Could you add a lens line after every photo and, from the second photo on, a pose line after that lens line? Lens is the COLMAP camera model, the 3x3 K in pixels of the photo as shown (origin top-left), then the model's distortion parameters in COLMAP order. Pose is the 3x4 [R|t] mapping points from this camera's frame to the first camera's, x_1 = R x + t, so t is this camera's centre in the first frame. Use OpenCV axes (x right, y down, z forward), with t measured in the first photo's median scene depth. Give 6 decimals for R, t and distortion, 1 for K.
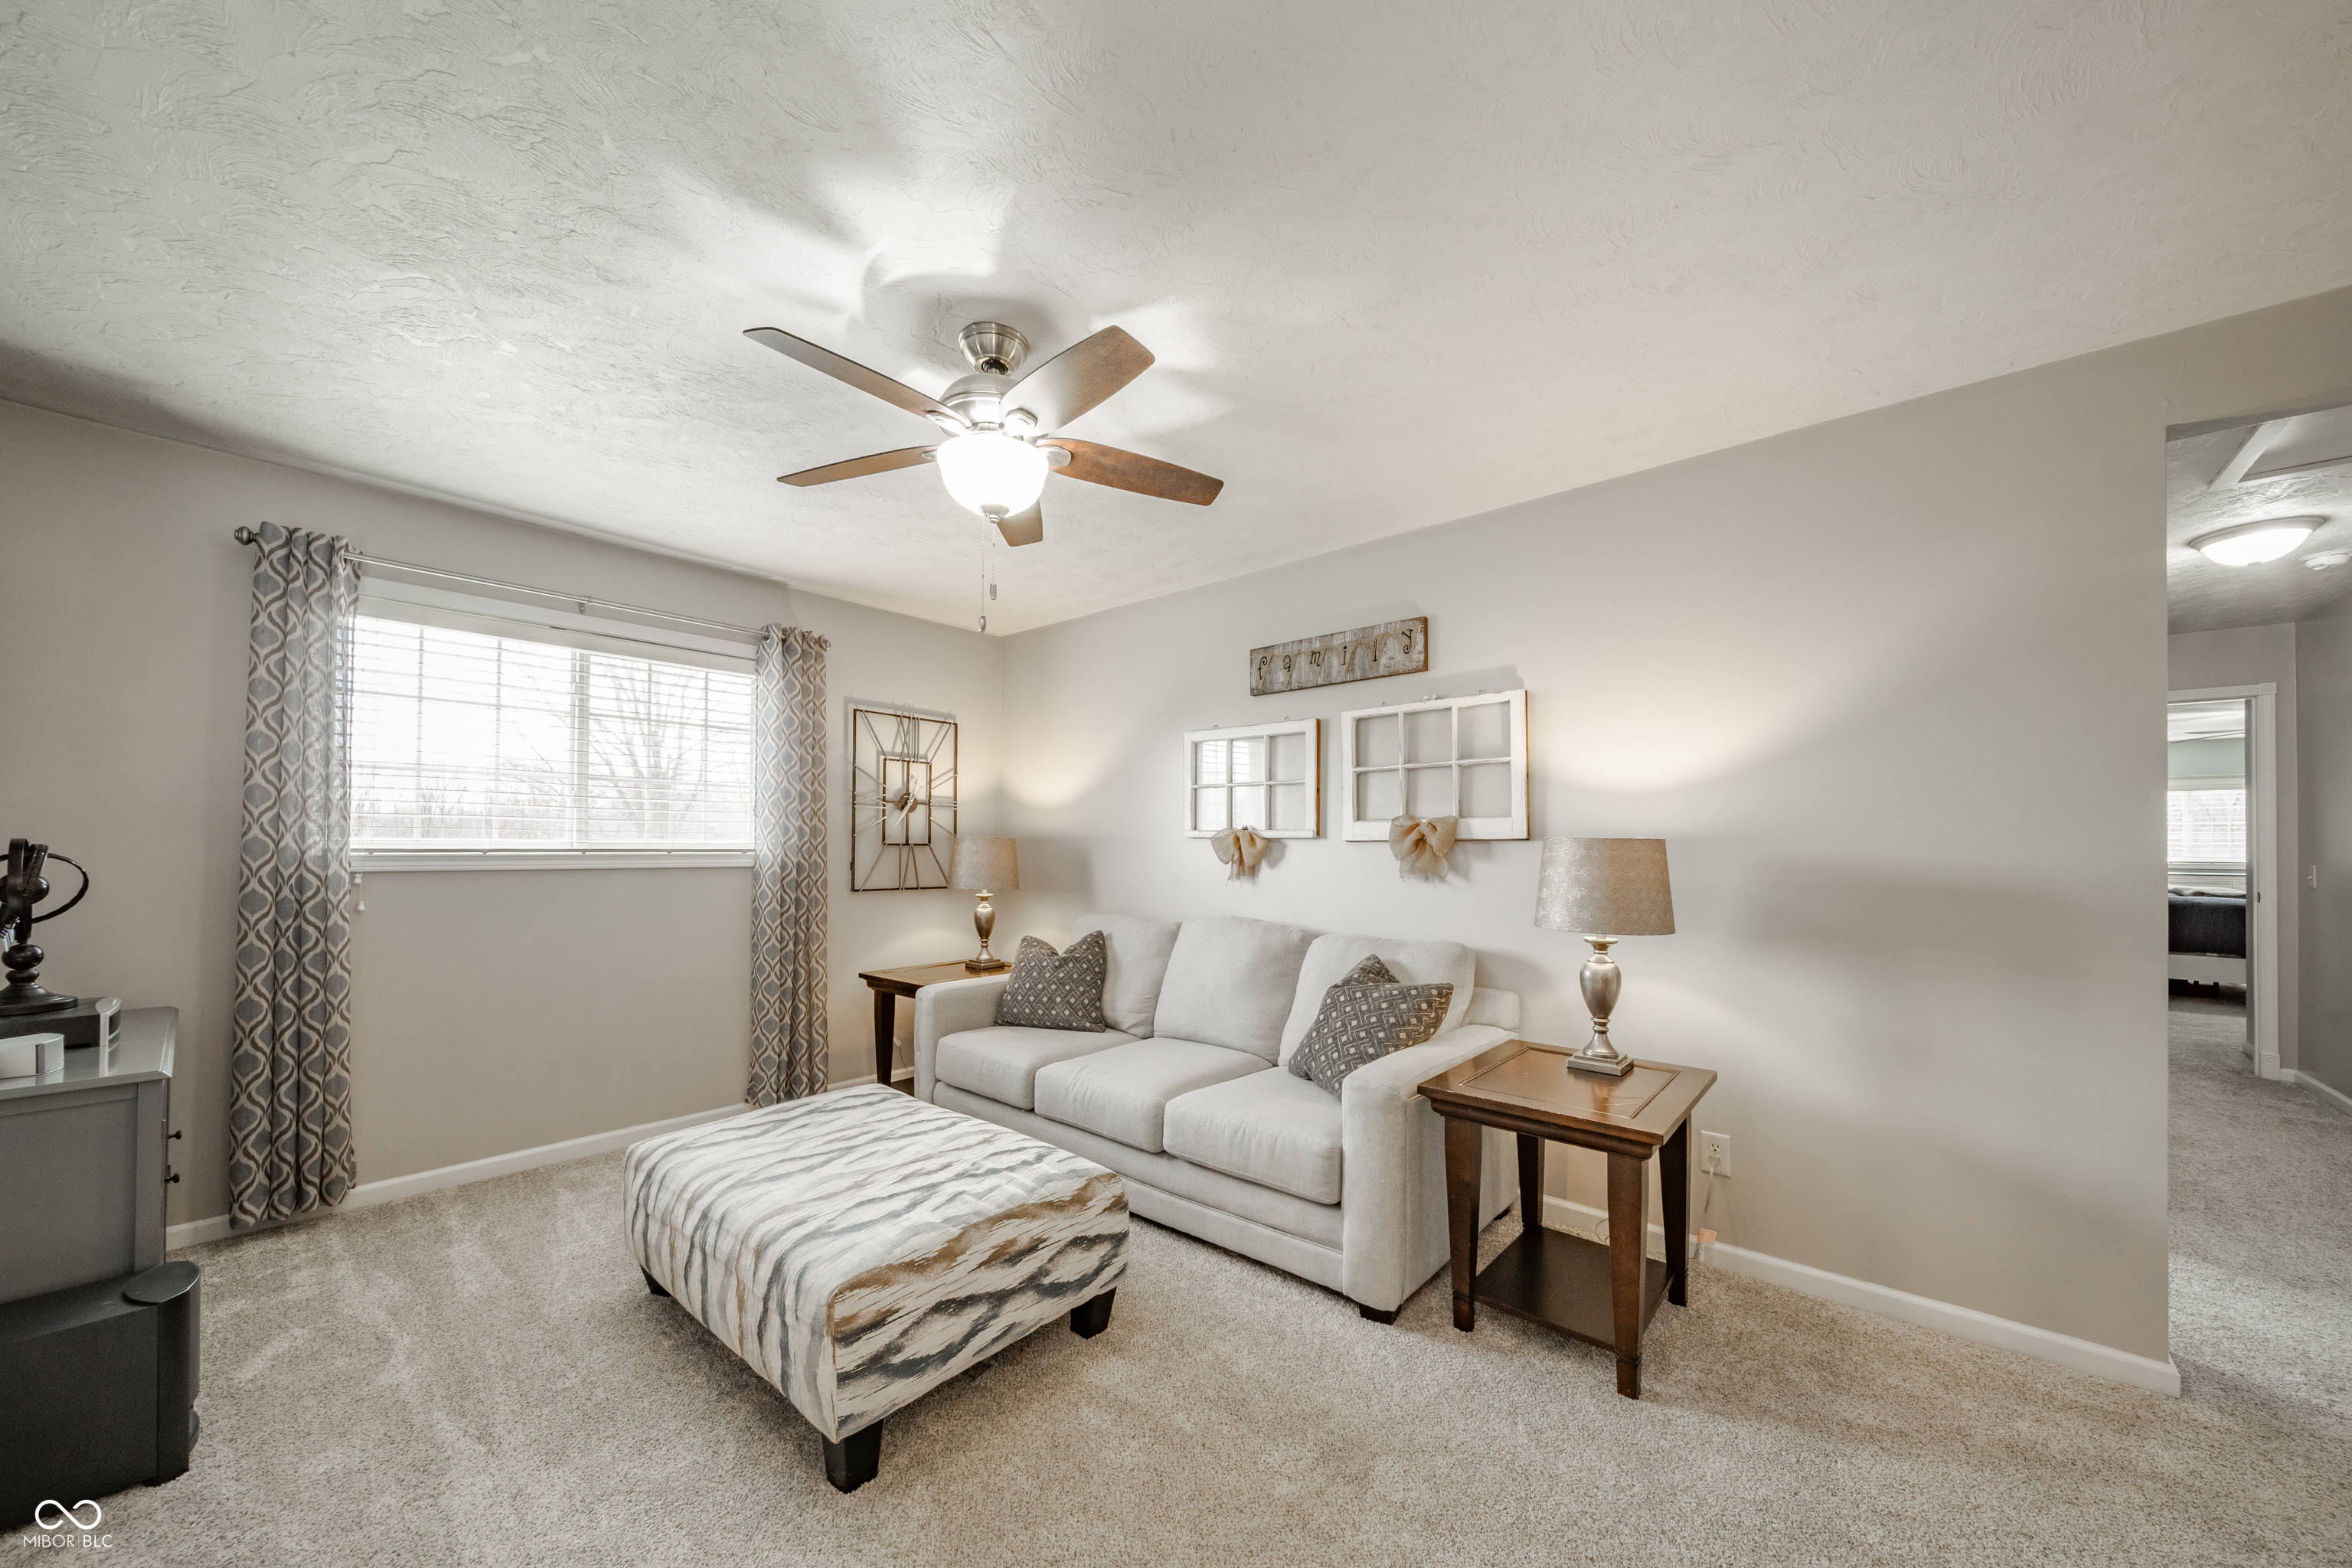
lens RADIAL K [[849.0, 0, 1196.9], [0, 849.0, 797.8], [0, 0, 1]] dist [0.000592, 0.000007]
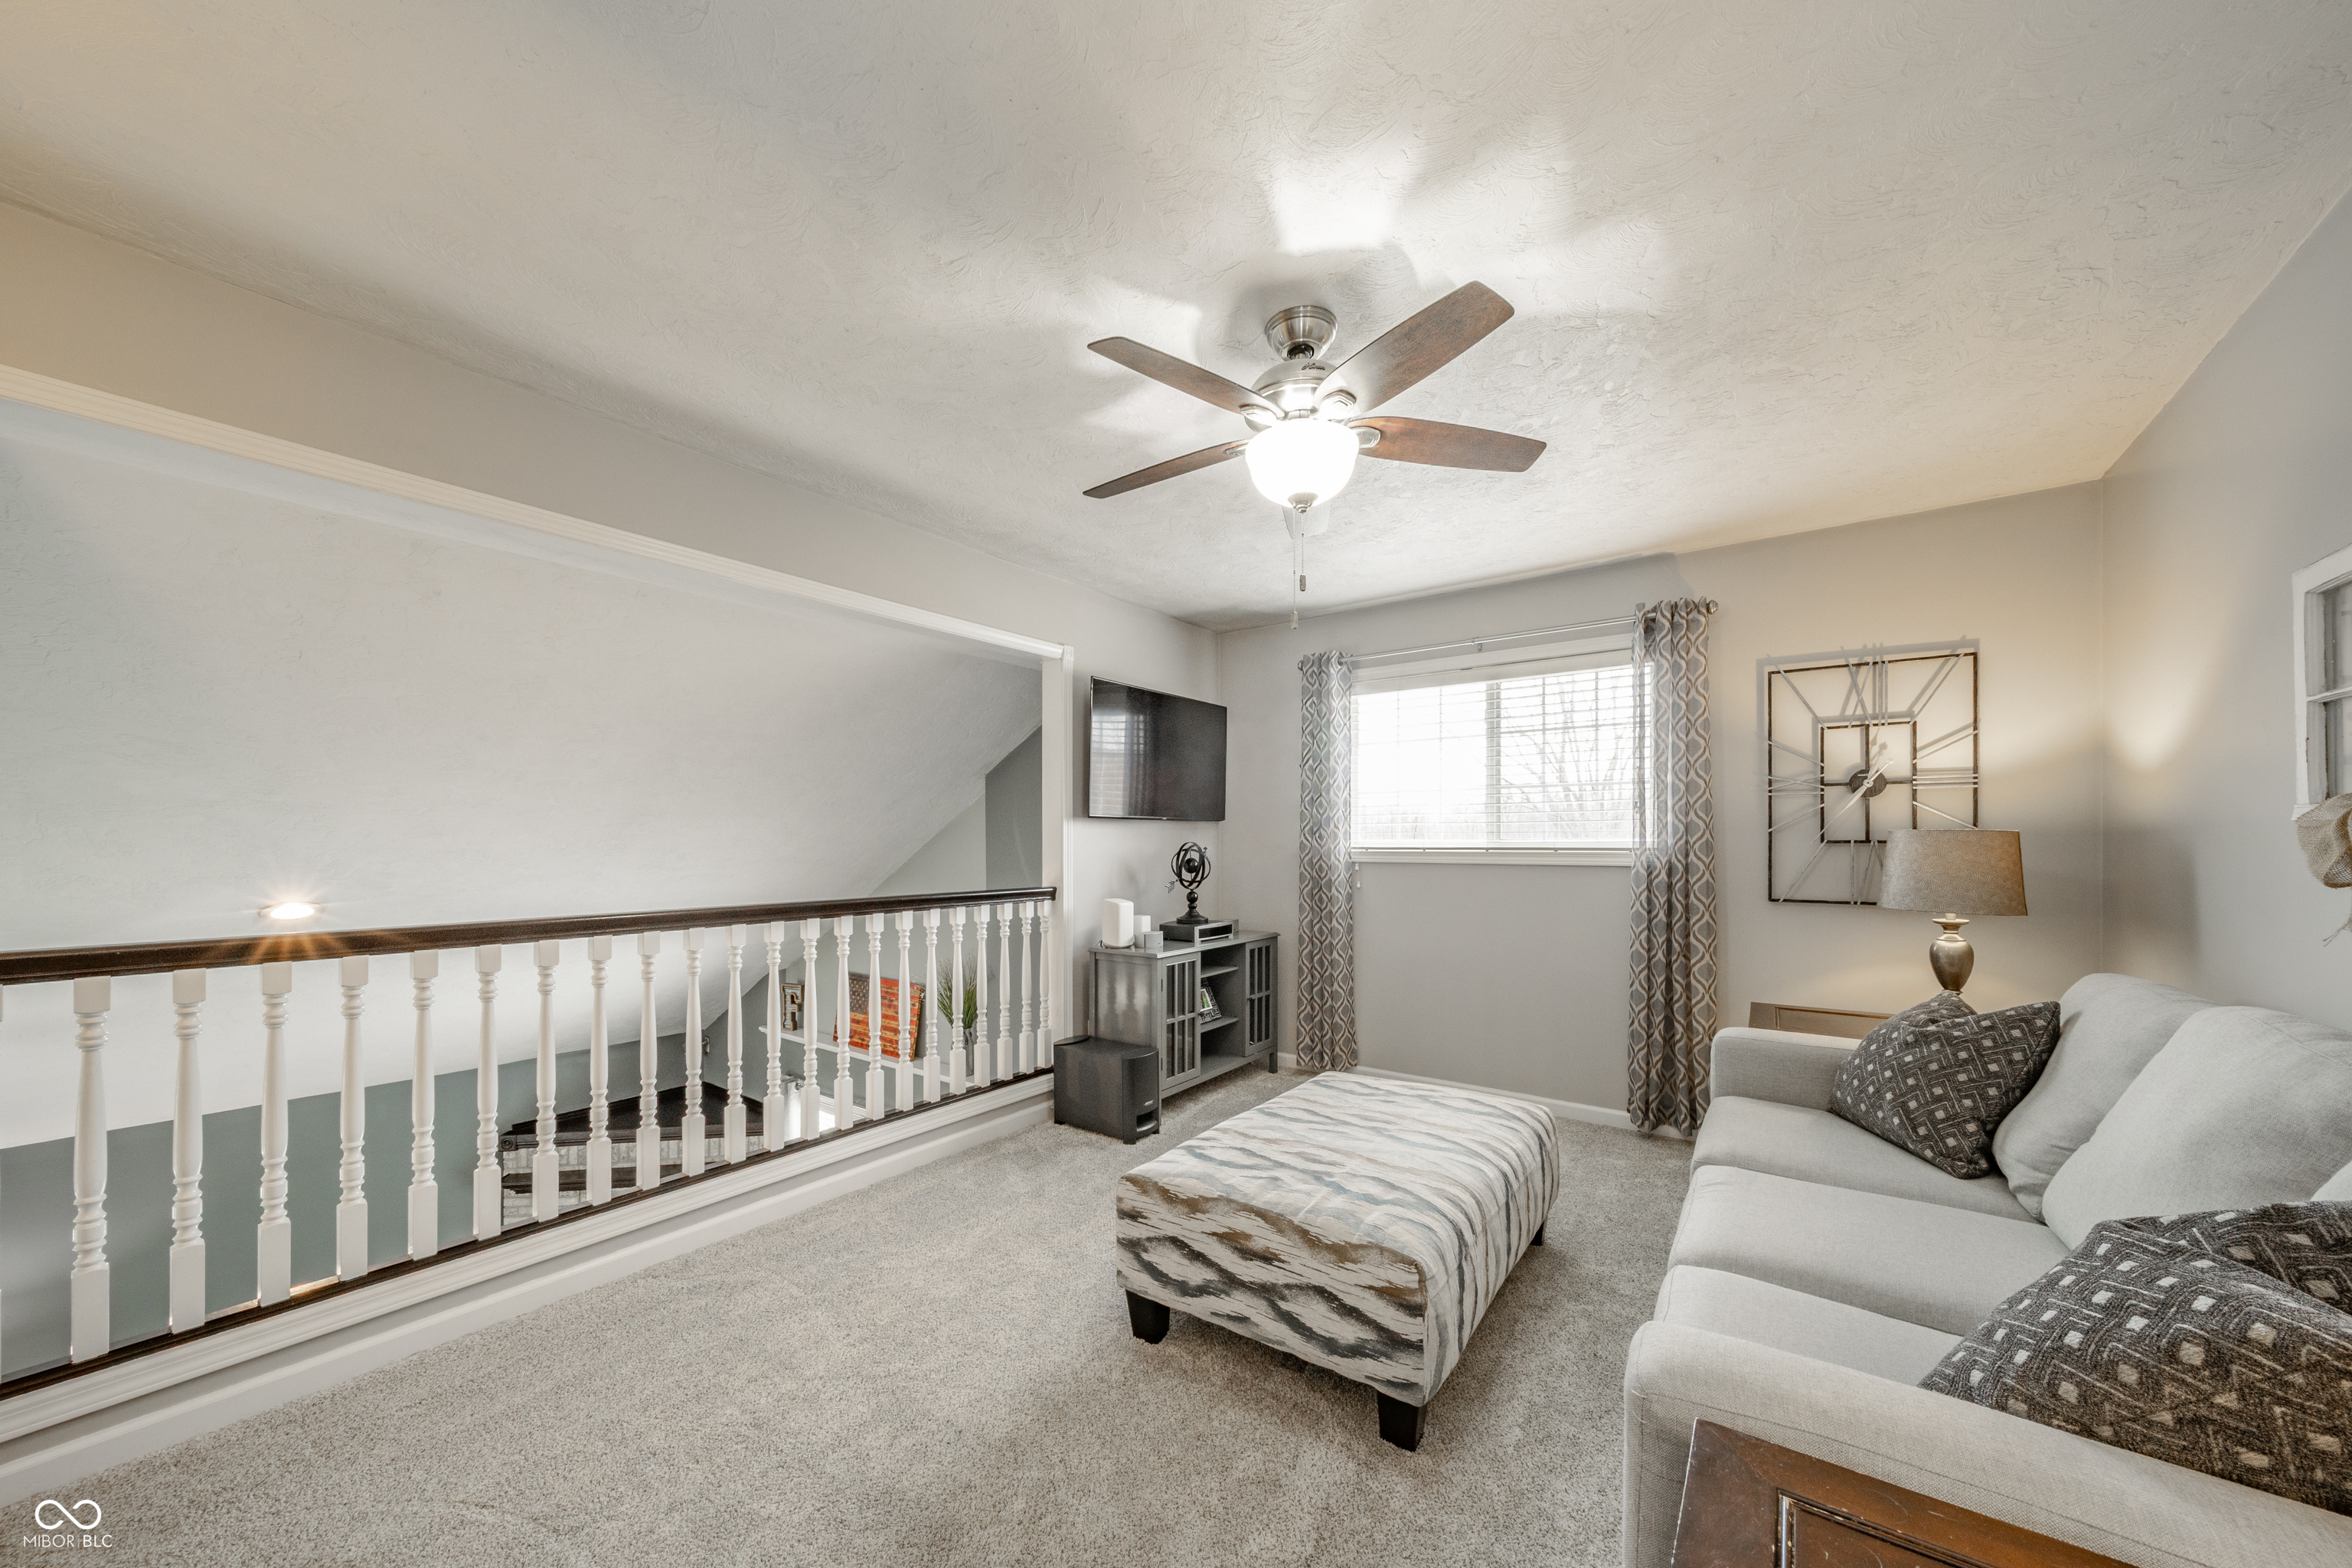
lens RADIAL K [[830.5, 0, 1188.0], [0, 830.5, 859.2], [0, 0, 1]] dist [0.001089, 0.000026]
pose [[0.063413, 0.009868, -0.997939, 0.405082], [0.056983, 0.998284, 0.013492, 0.034650], [0.996359, -0.057721, 0.062742, 0.485906]]
